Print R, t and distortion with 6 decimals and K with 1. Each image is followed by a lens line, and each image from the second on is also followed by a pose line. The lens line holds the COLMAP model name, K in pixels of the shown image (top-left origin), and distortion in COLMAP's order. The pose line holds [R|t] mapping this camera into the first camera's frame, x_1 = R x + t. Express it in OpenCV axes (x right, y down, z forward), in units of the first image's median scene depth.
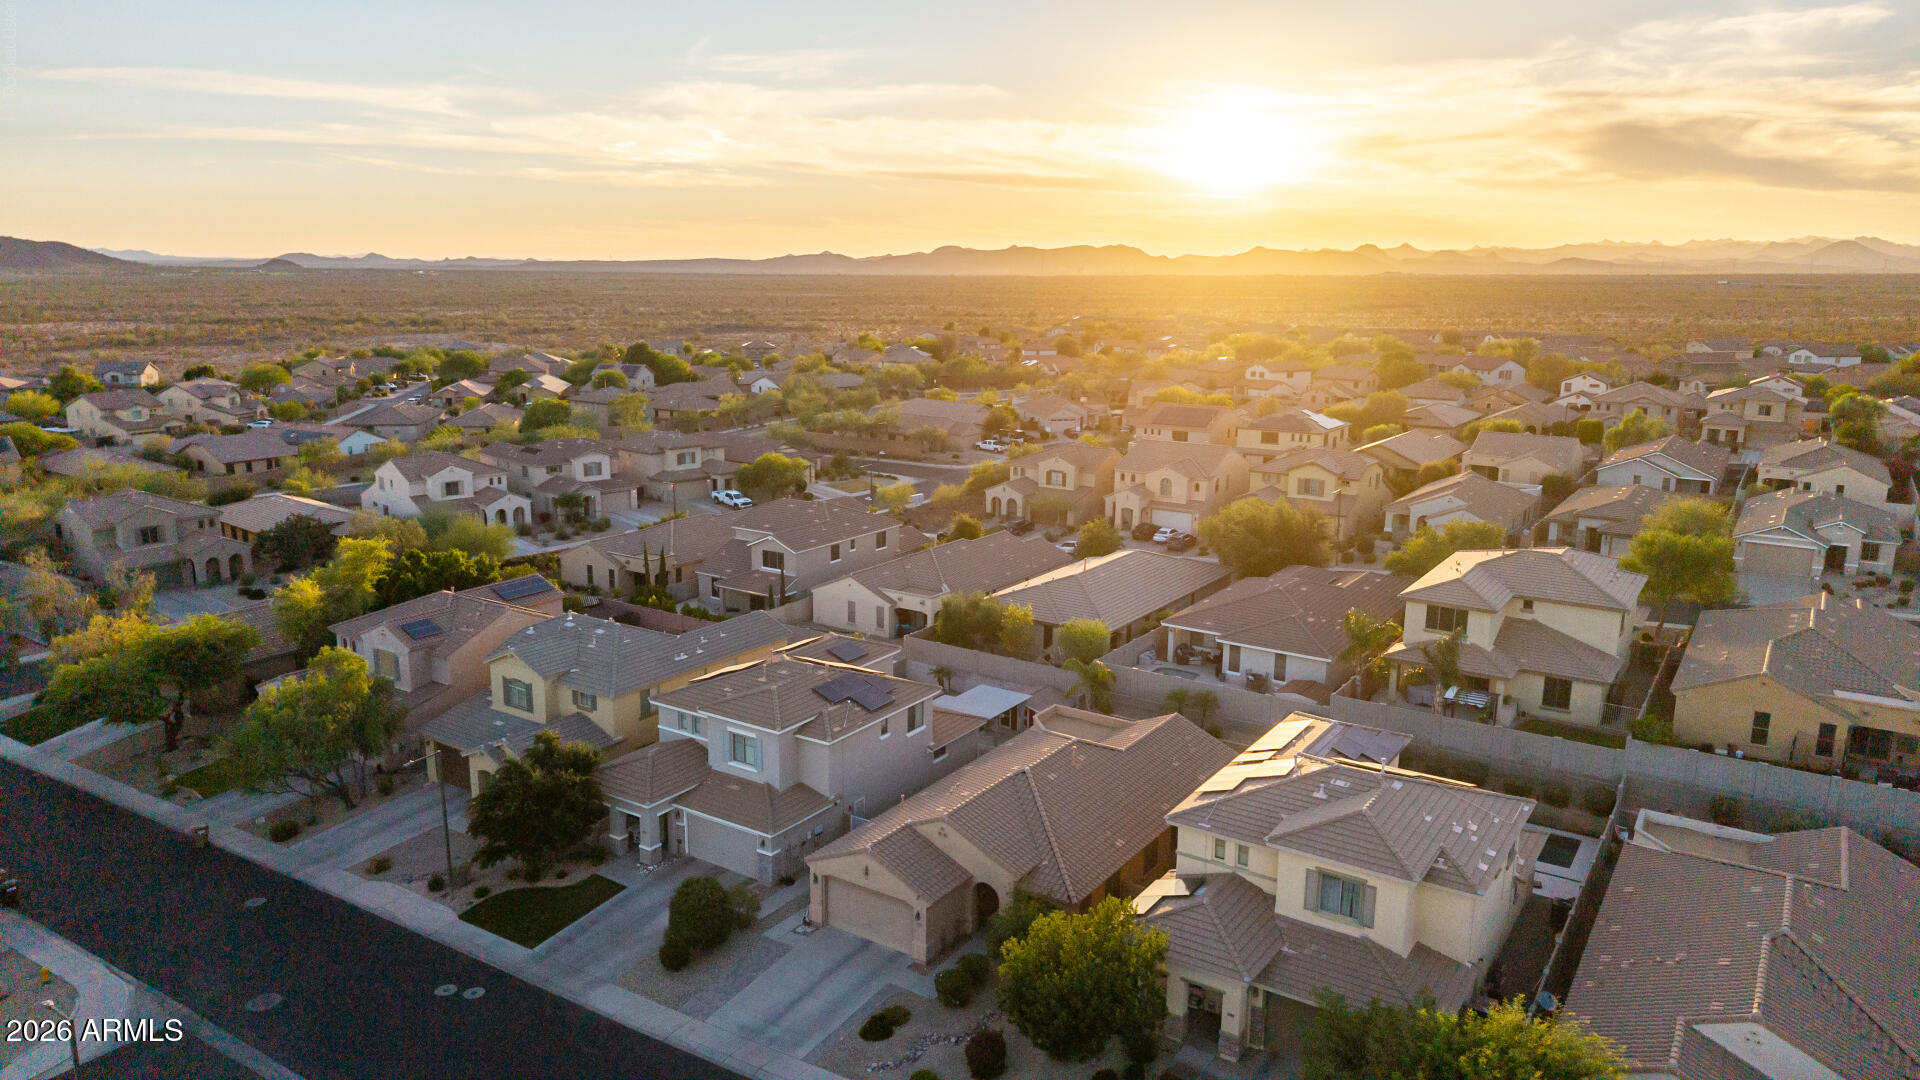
lens RADIAL K [[1293.4, 0, 955.7], [0, 1293.4, 523.3], [0, 0, 1]] dist [0.001735, -0.000599]
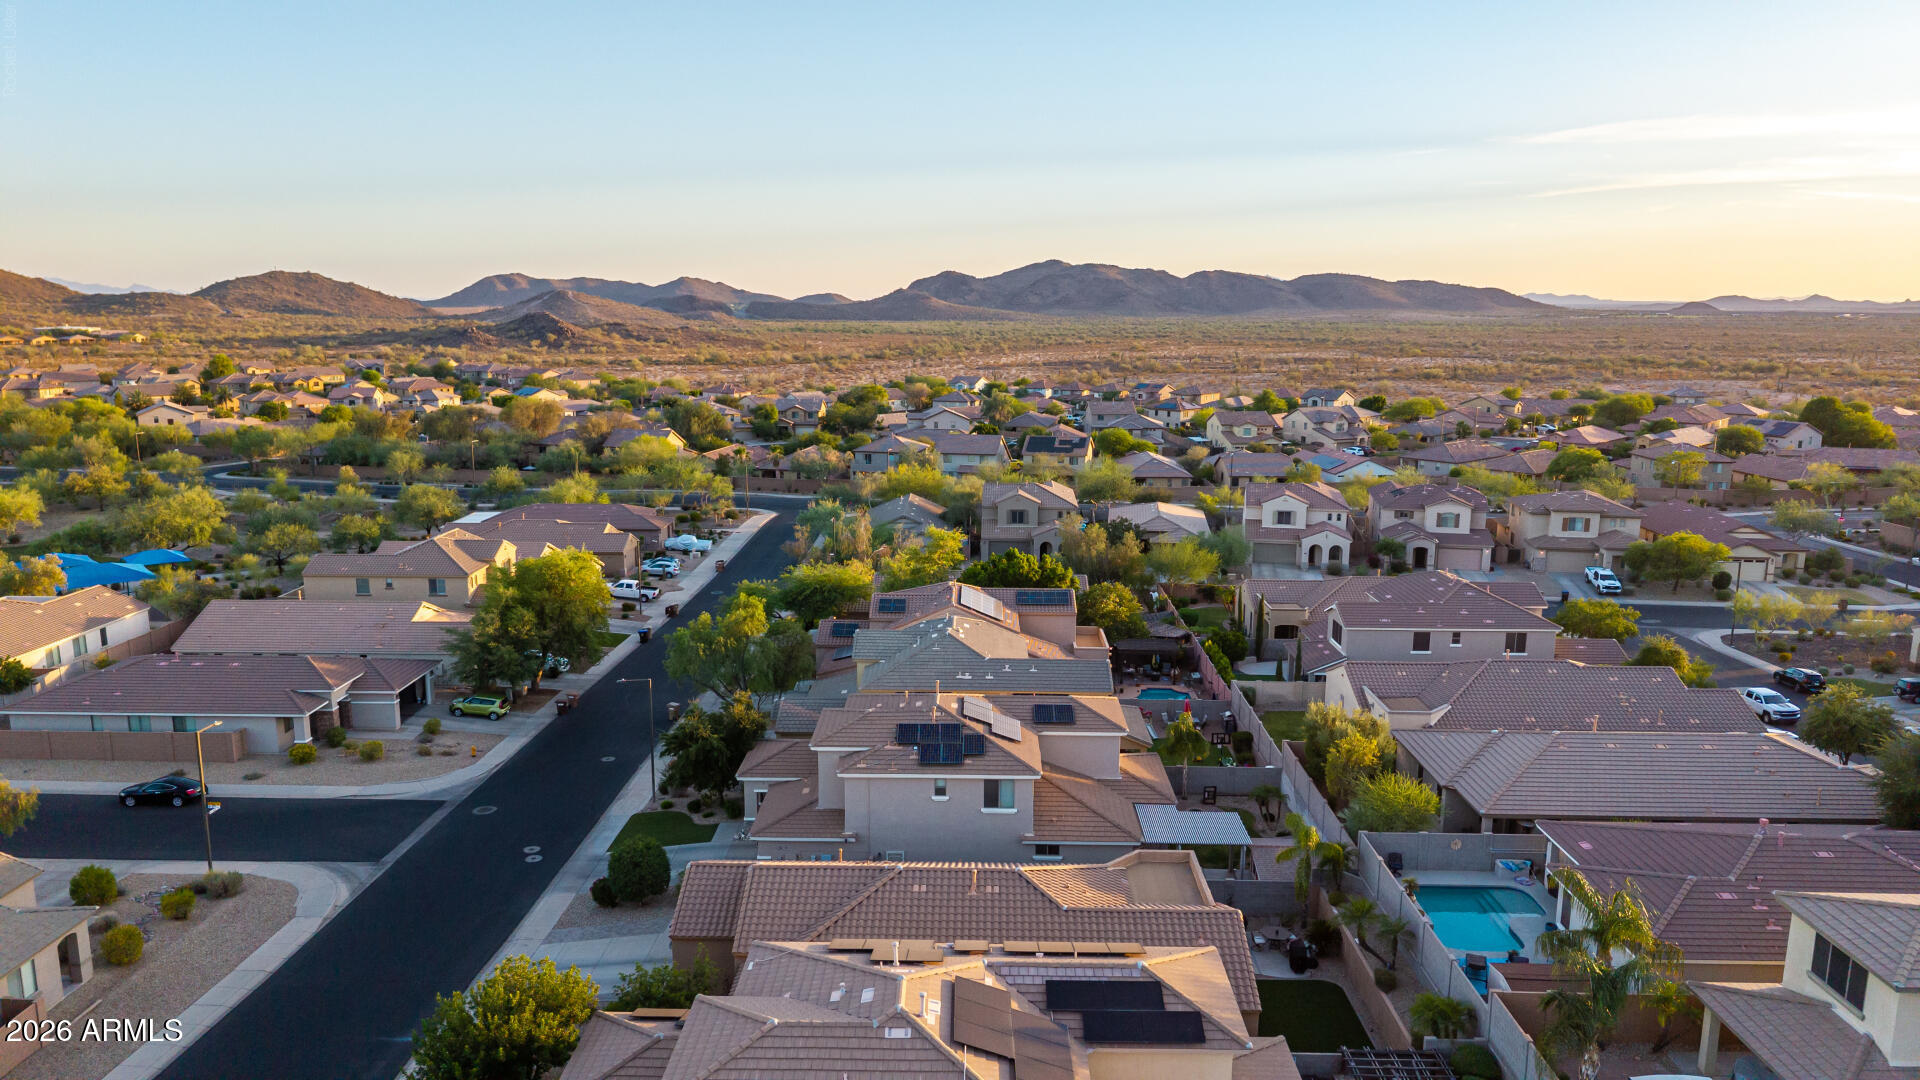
lens RADIAL K [[1268.4, 0, 960.0], [0, 1268.4, 540.0], [0, 0, 1]] dist [0.078011, -0.097509]
pose [[0.532598, 0.147098, -0.833488, 0.316076], [-0.162903, 0.984184, 0.069599, -0.037504], [0.830543, 0.098709, 0.548137, 0.232069]]
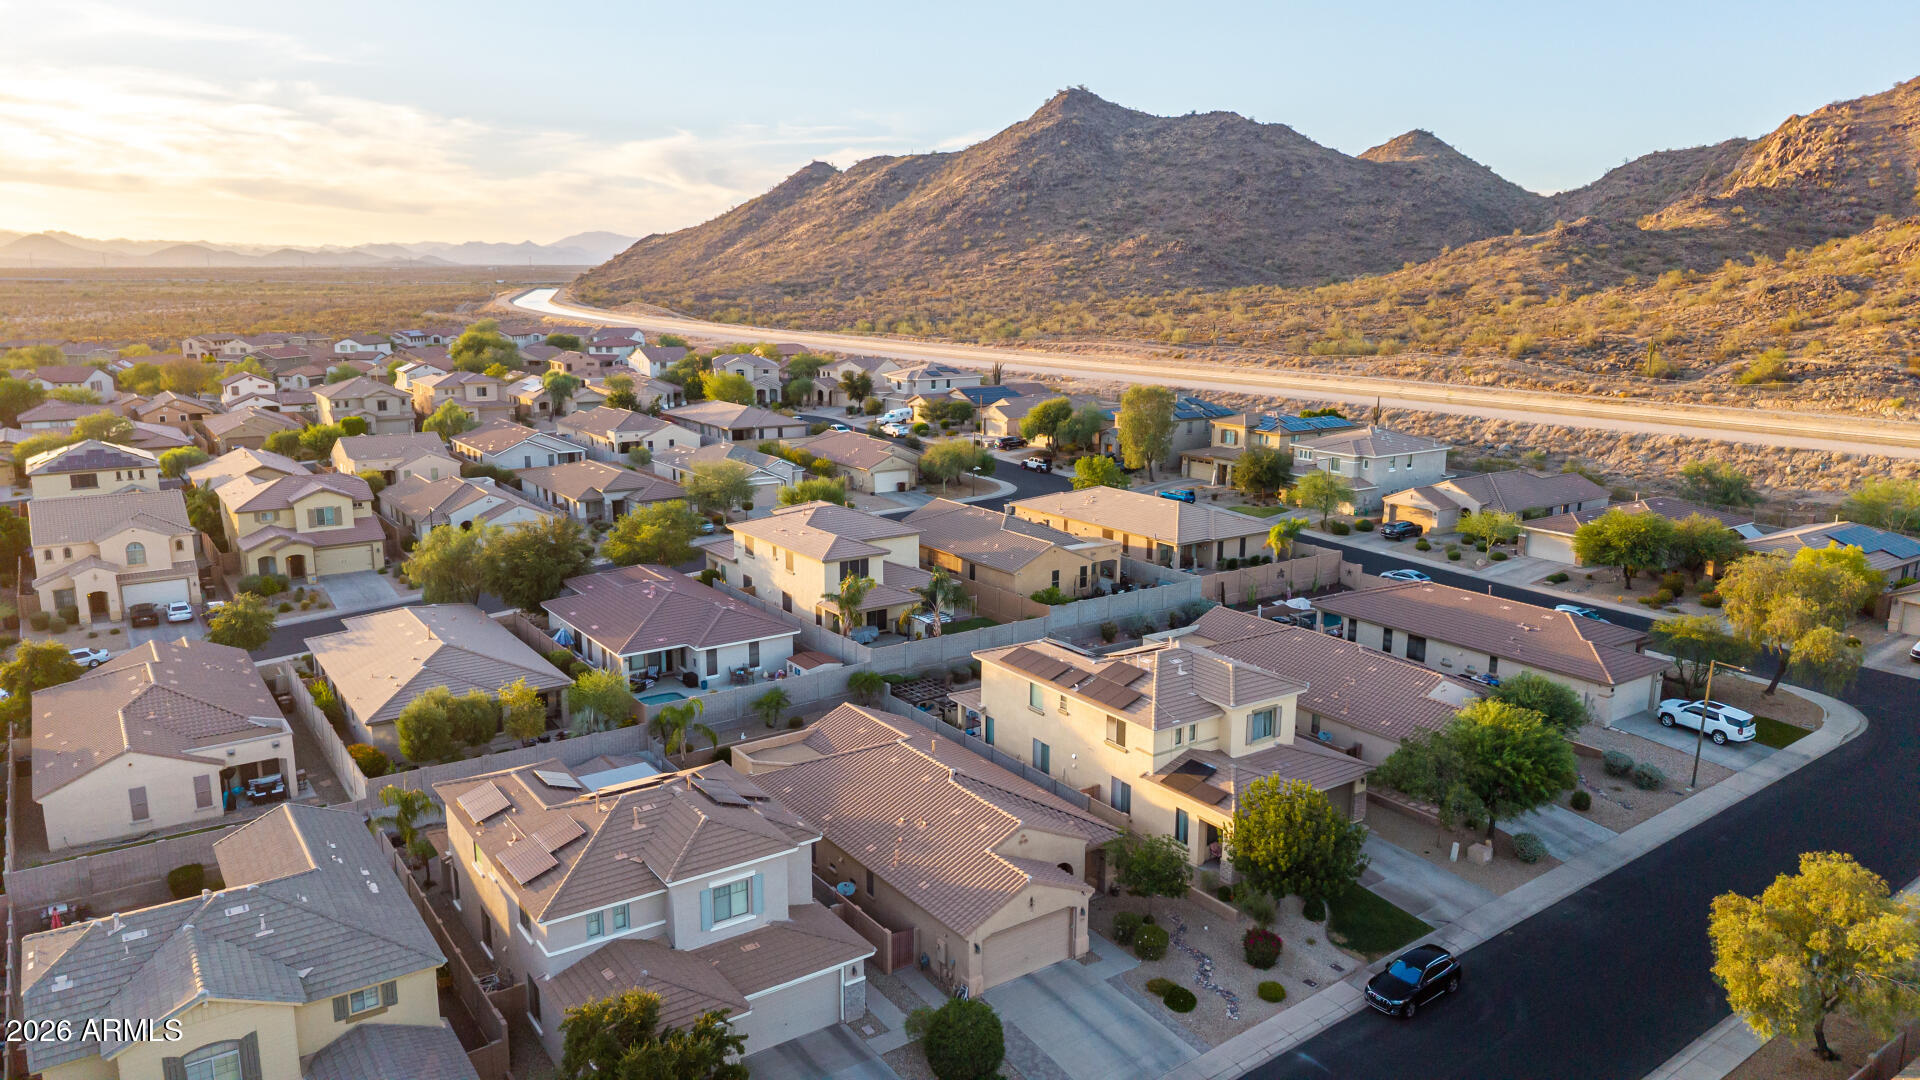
lens RADIAL K [[1270.5, 0, 968.0], [0, 1270.5, 589.6], [0, 0, 1]] dist [0.030721, -0.020375]
pose [[0.351400, -0.232010, 0.907022, -0.339171], [0.181919, 0.967263, 0.176940, -0.049814], [-0.918381, 0.102828, 0.382103, 0.252766]]
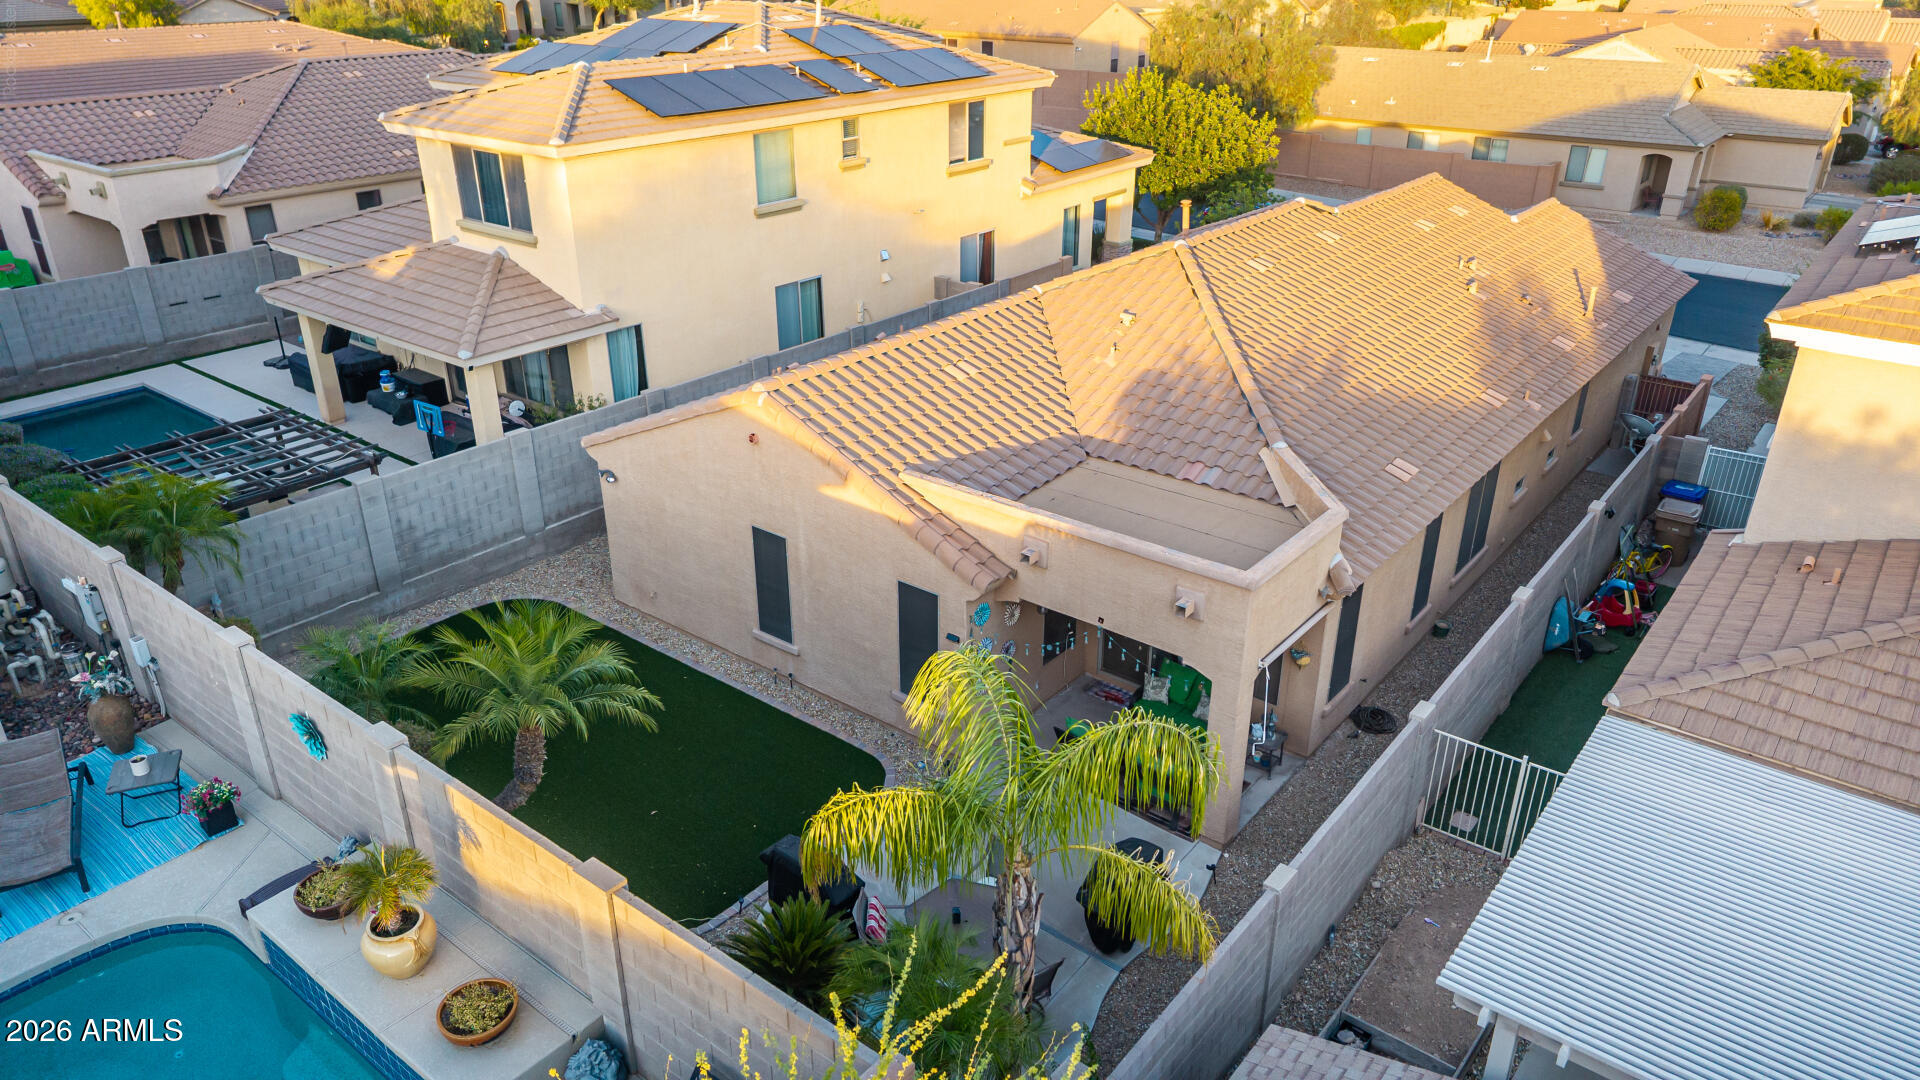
lens RADIAL K [[1268.4, 0, 960.0], [0, 1268.4, 540.0], [0, 0, 1]] dist [0.078011, -0.097509]
pose [[-0.995940, -0.048975, 0.075533, 0.053118], [0.006045, 0.800782, 0.598925, 0.011707], [-0.089818, 0.596950, -0.797235, 0.595453]]
